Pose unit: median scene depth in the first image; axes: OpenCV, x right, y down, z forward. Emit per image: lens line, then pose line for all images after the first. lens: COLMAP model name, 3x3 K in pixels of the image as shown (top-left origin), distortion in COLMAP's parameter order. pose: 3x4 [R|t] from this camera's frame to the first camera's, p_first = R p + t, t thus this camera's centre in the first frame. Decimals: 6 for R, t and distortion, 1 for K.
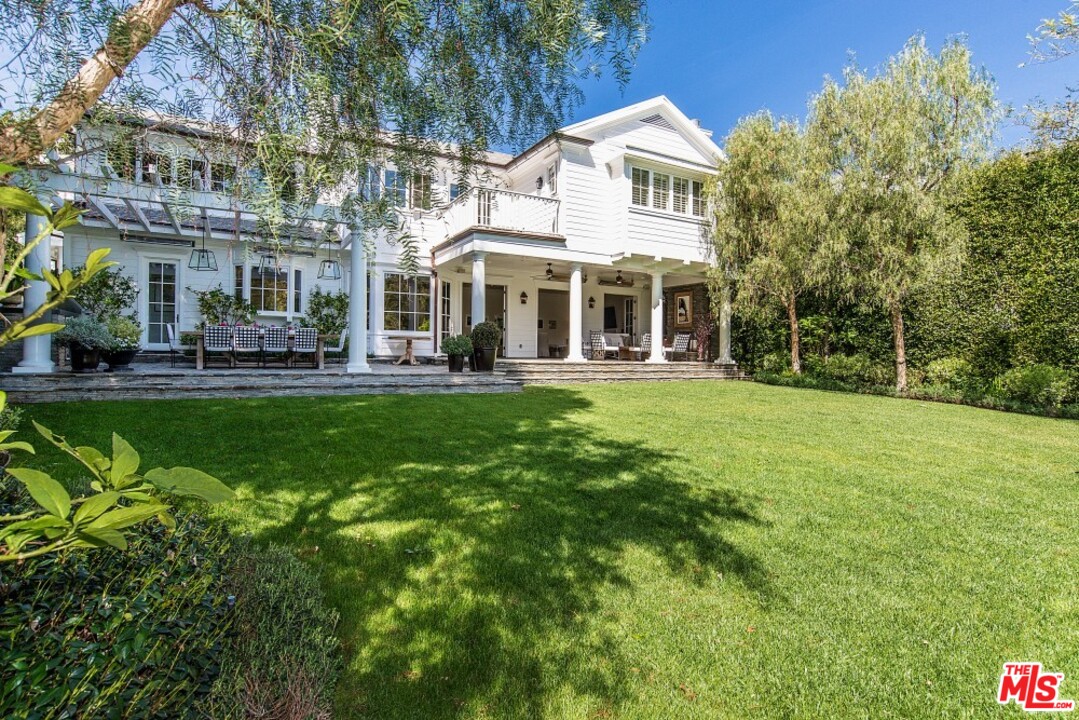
lens RADIAL K [[565.4, 0, 551.1], [0, 565.4, 356.5], [0, 0, 1]] dist [-0.027673, 0.015224]
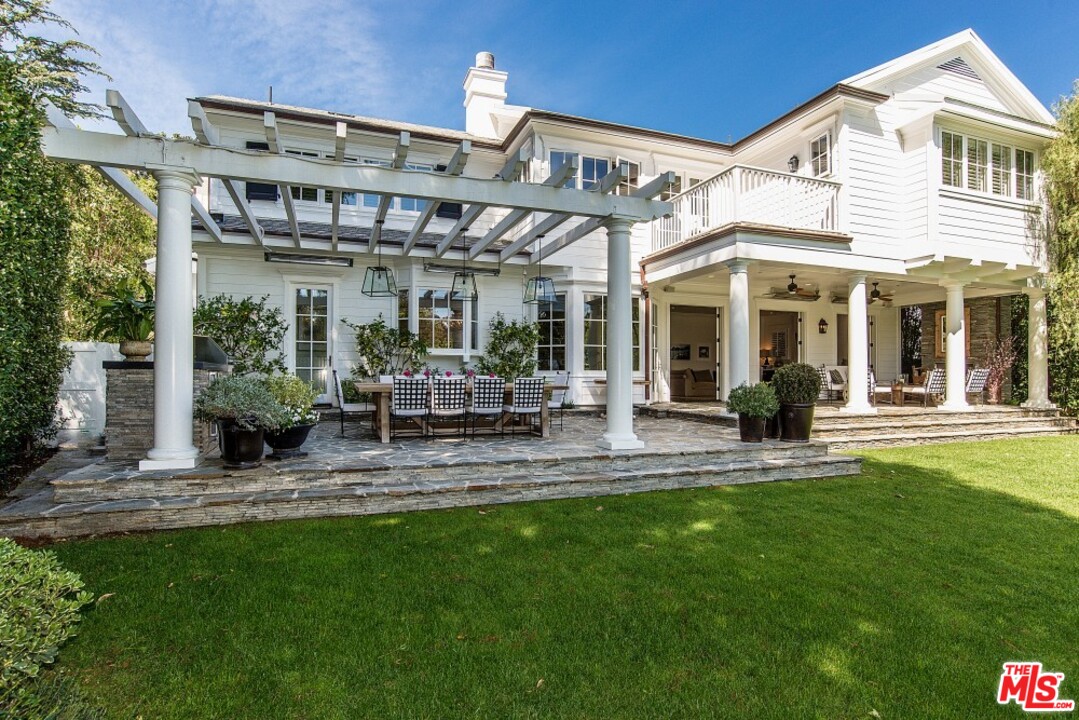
lens RADIAL K [[565.4, 0, 548.5], [0, 565.4, 375.1], [0, 0, 1]] dist [-0.027673, 0.015224]
pose [[0.989900, -0.011457, -0.141306, -0.245850], [0.010877, 0.999929, -0.004875, -0.038903], [0.141352, 0.003289, 0.989954, 0.258974]]
